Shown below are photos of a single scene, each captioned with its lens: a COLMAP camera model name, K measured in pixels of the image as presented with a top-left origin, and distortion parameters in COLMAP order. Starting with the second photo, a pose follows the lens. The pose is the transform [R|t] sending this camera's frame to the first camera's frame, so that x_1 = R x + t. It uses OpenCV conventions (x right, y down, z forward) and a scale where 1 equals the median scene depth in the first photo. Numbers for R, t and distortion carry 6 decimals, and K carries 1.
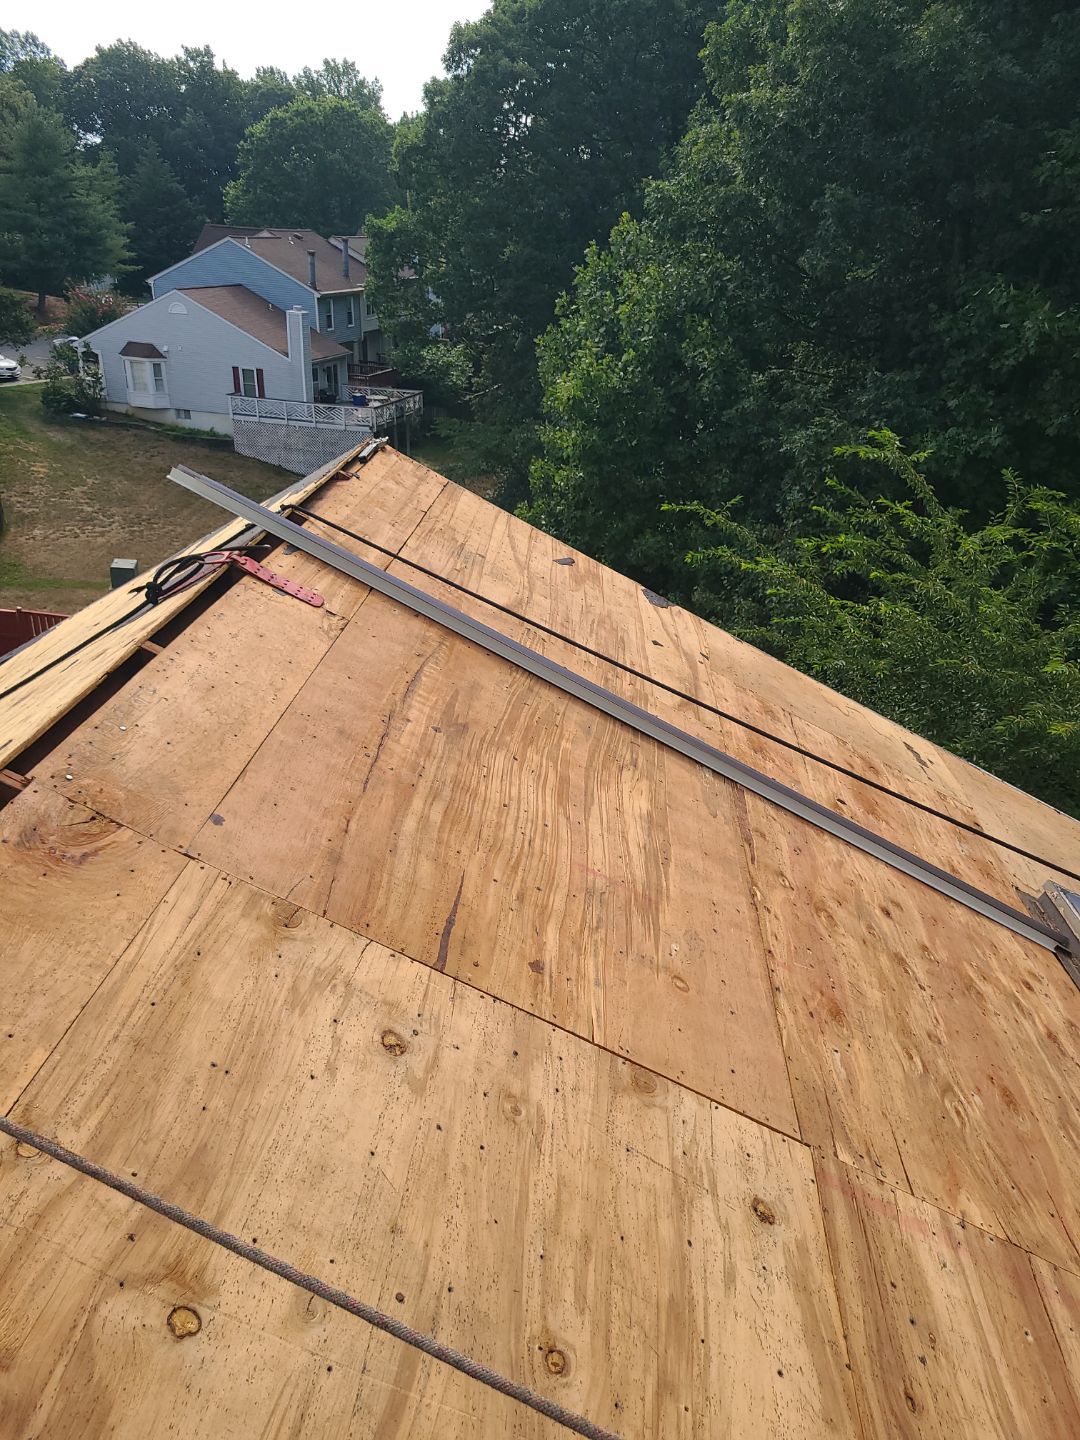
lens RADIAL K [[1075.6, 0, 594.9], [0, 1075.6, 767.3], [0, 0, 1]] dist [0.043403, -0.024001]
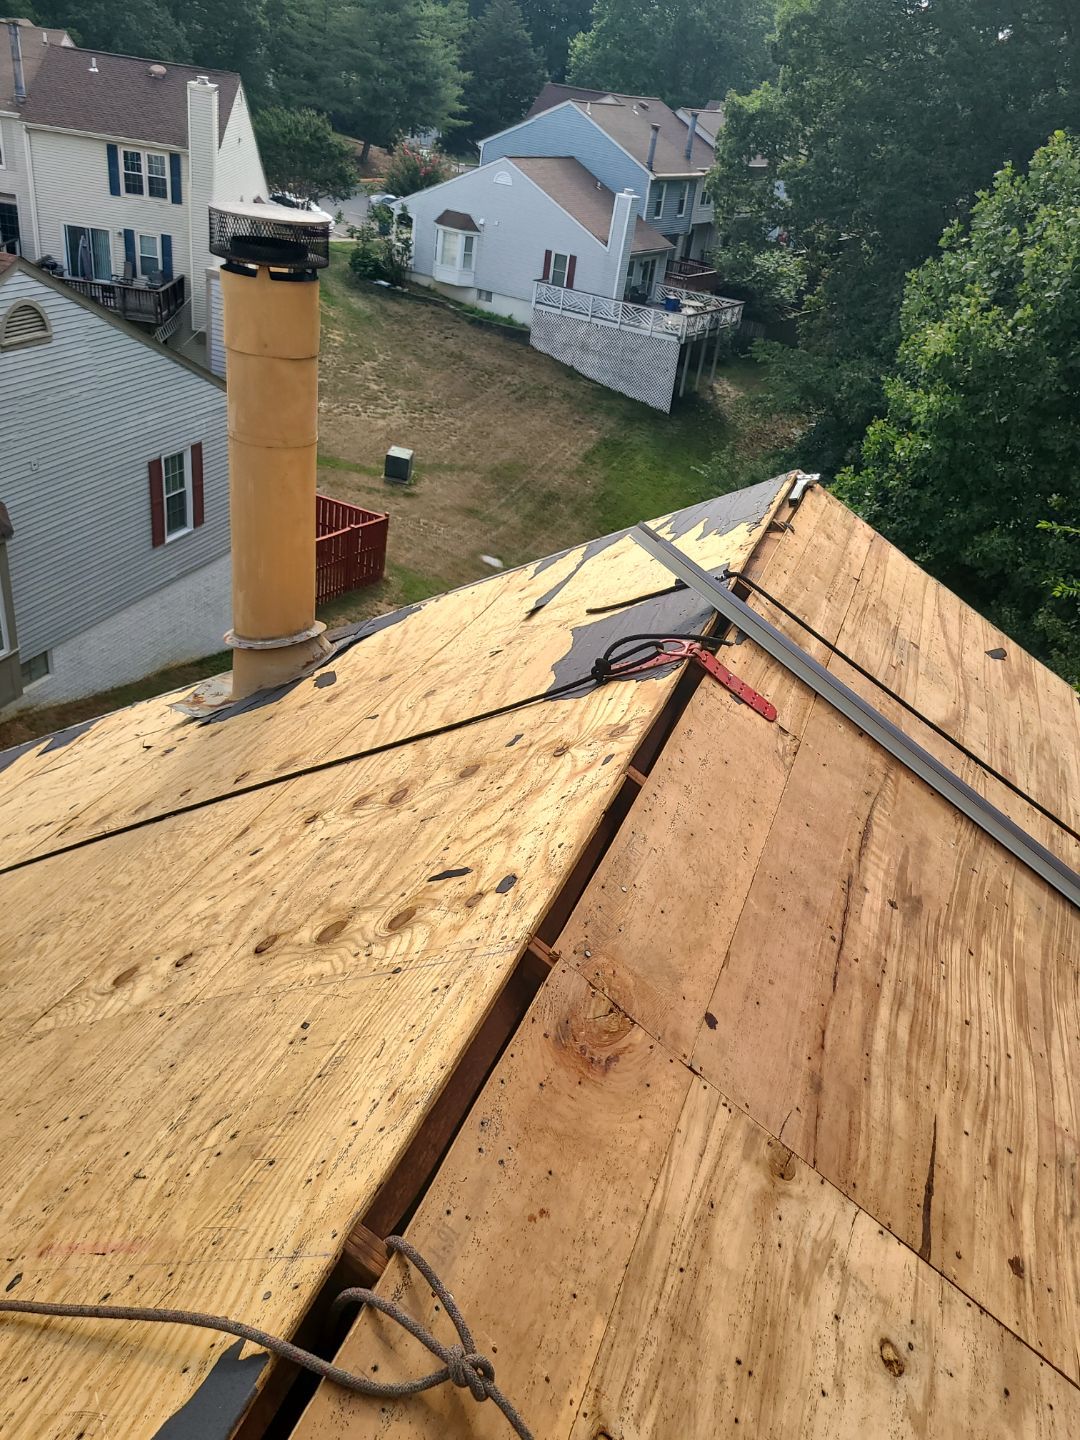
lens RADIAL K [[1189.6, 0, 531.3], [0, 1189.6, 799.5], [0, 0, 1]] dist [0.029839, 0.014824]
pose [[0.945656, 0.226189, -0.233609, -0.181250], [-0.211245, 0.973512, 0.087468, -0.118029], [0.247205, -0.033366, 0.968389, -0.016744]]
